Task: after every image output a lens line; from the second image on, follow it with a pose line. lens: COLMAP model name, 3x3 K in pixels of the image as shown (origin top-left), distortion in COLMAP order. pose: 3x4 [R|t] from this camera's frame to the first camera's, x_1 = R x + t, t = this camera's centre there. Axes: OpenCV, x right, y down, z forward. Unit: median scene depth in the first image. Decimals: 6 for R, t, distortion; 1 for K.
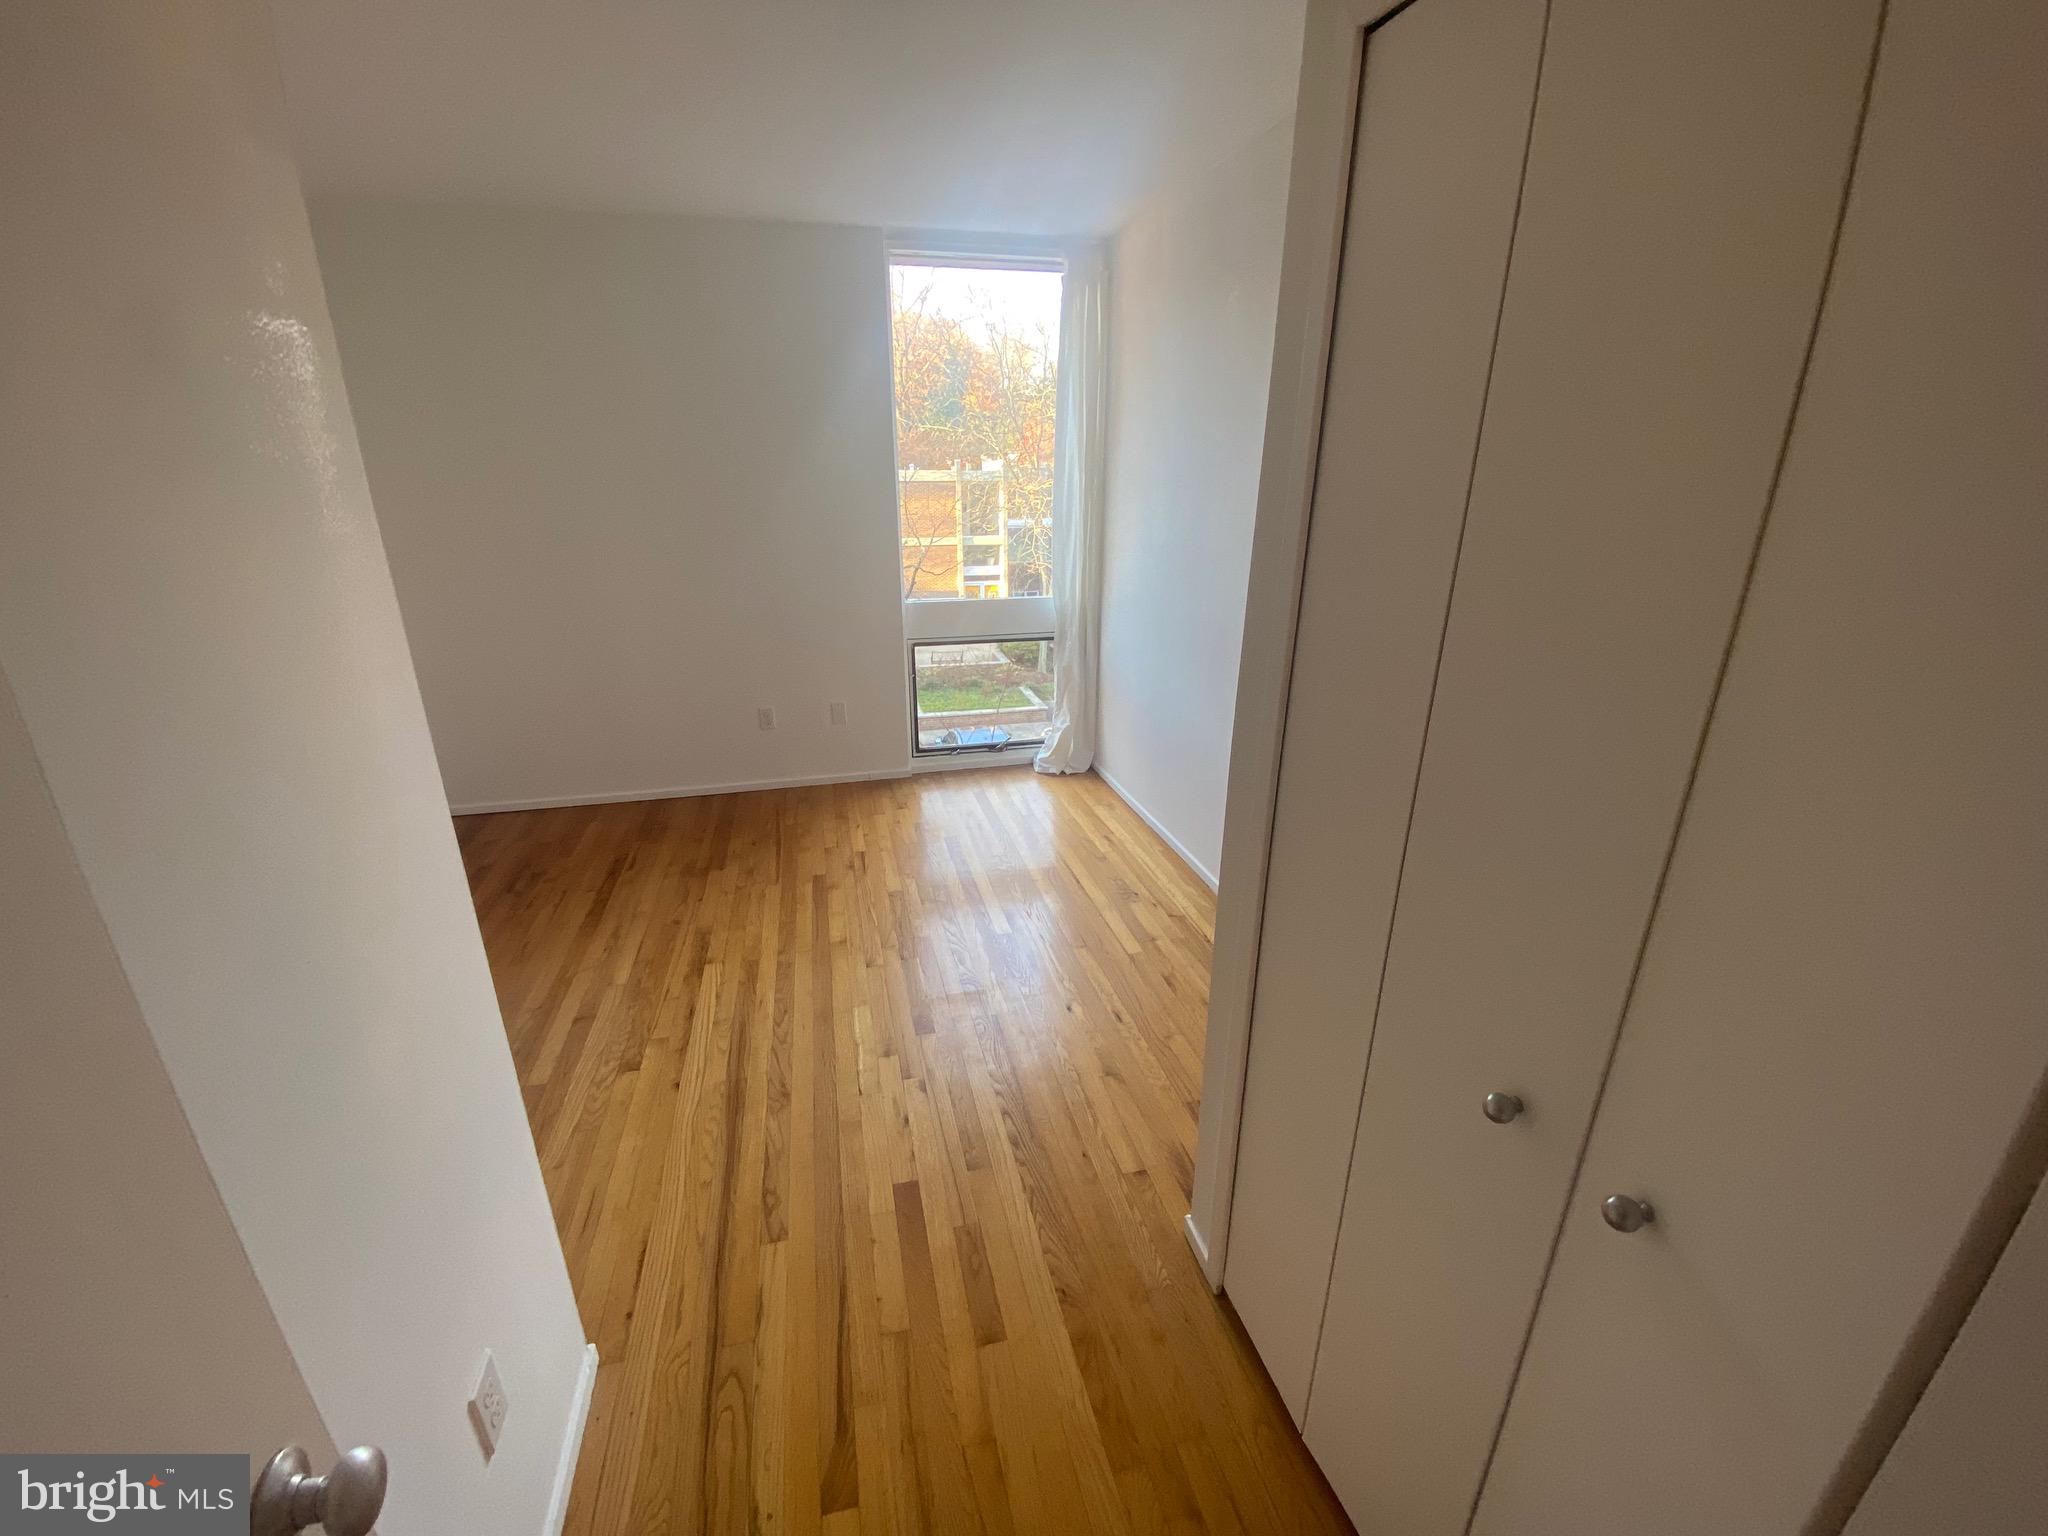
lens RADIAL K [[829.7, 0, 1016.9], [0, 829.7, 769.8], [0, 0, 1]] dist [0.012034, -0.001594]
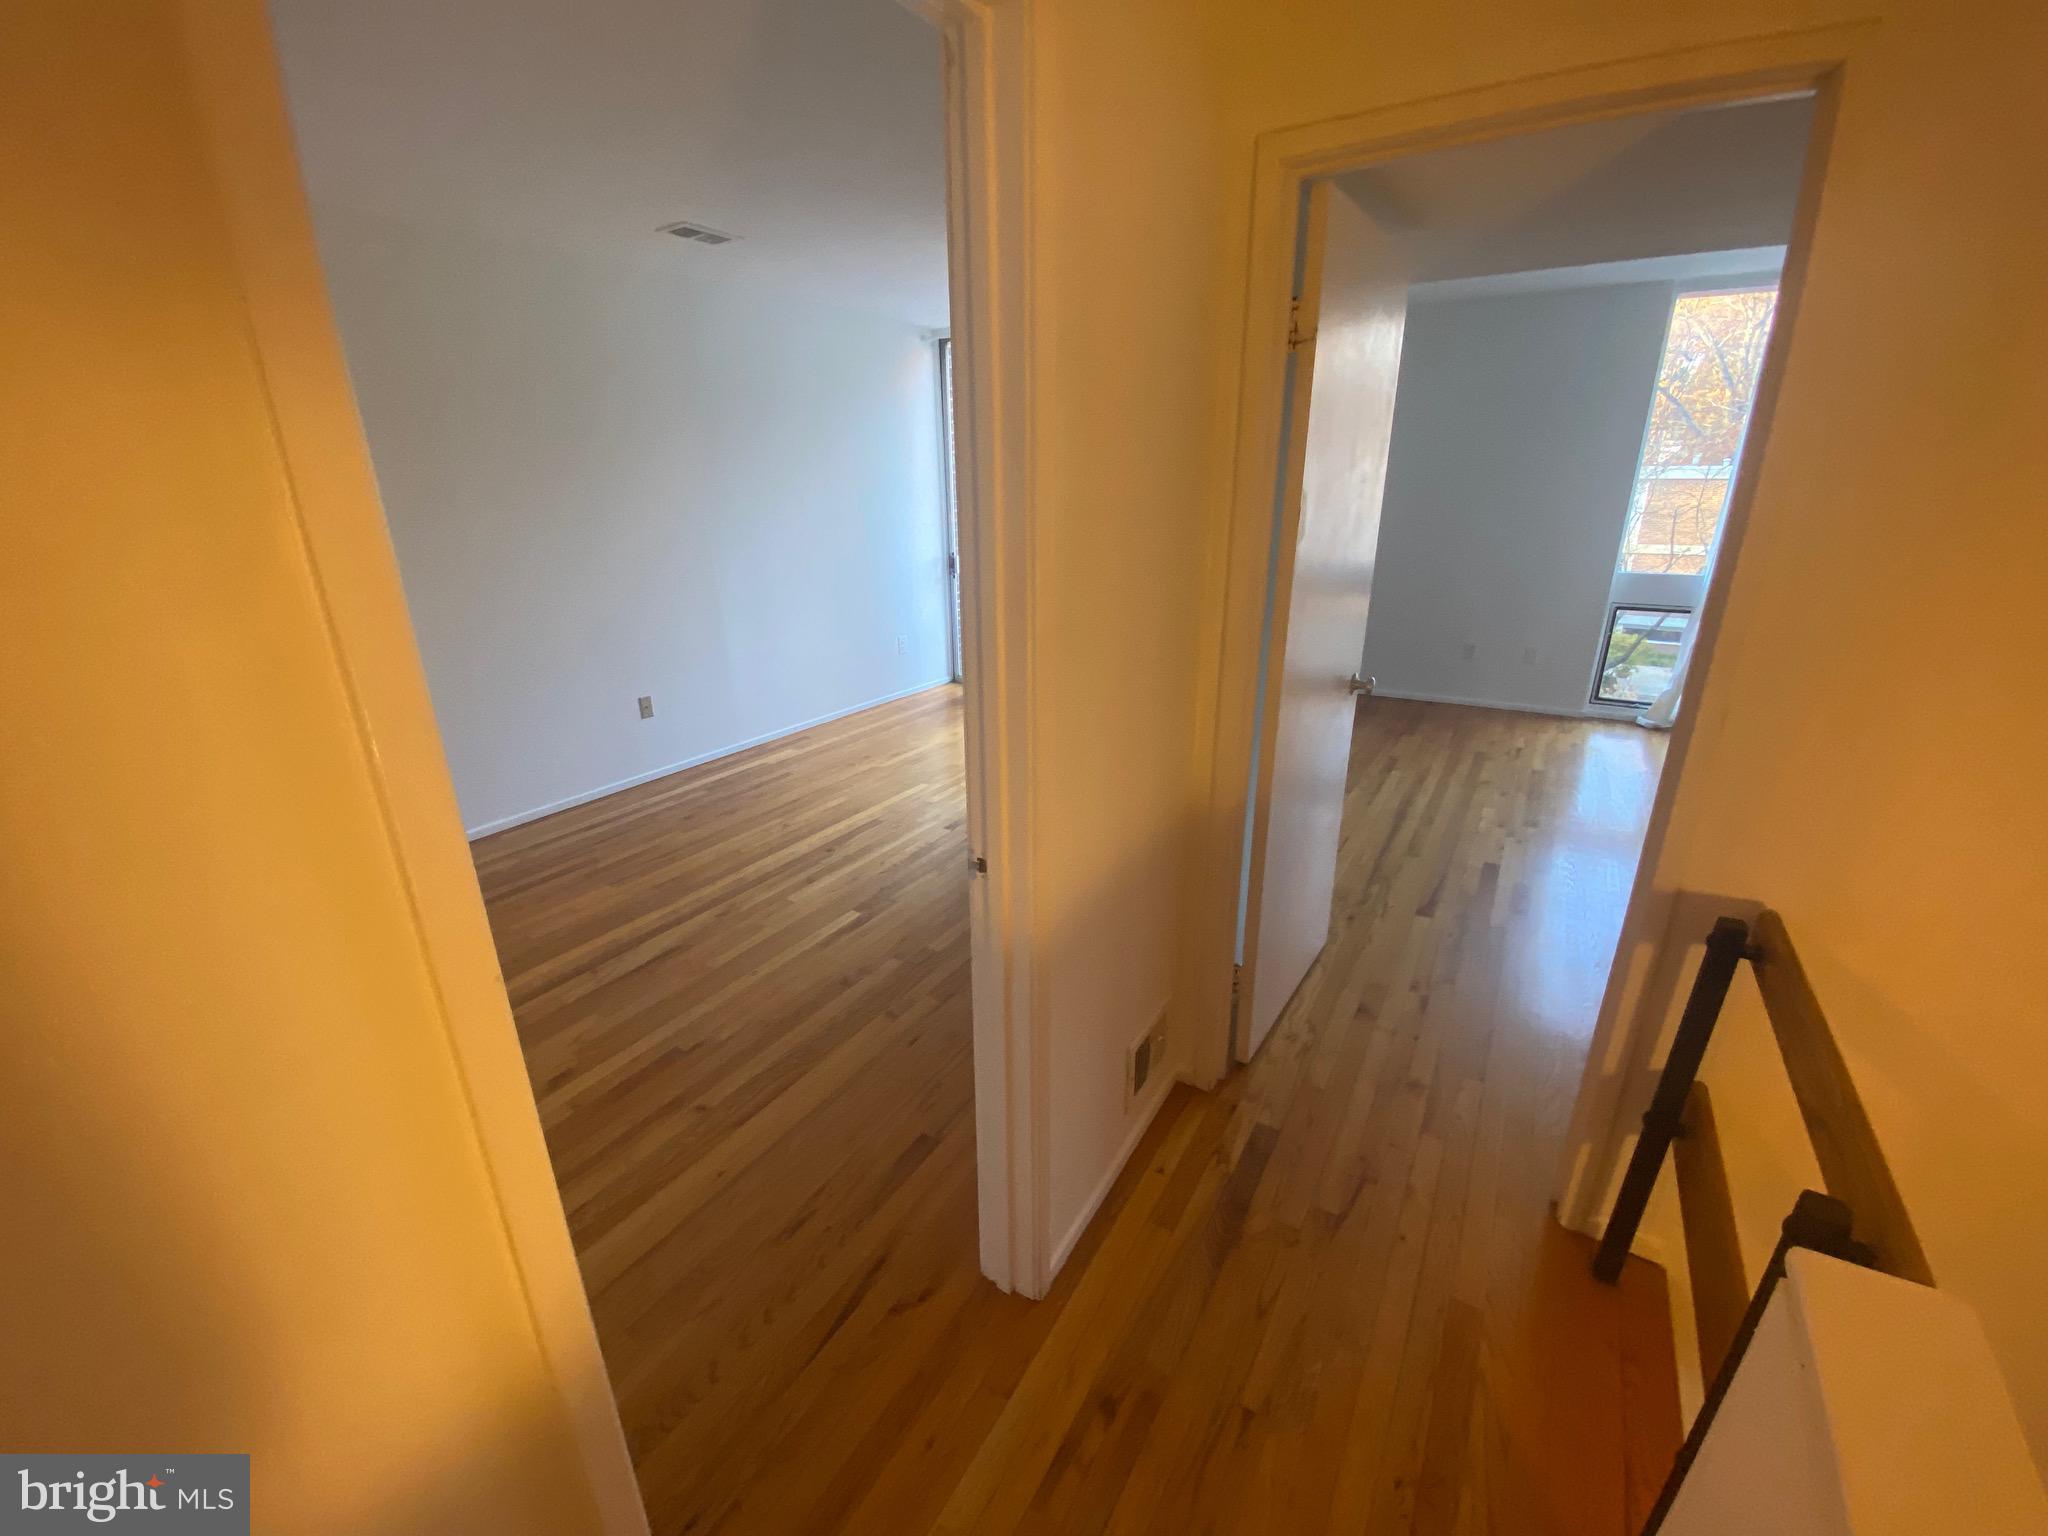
lens RADIAL K [[829.7, 0, 1022.4], [0, 829.7, 766.0], [0, 0, 1]] dist [0.012034, -0.001594]
pose [[0.700248, 0.232007, -0.675148, 0.186466], [-0.236013, 0.967777, 0.087778, 0.220475], [0.673758, 0.097877, 0.732441, -0.590369]]
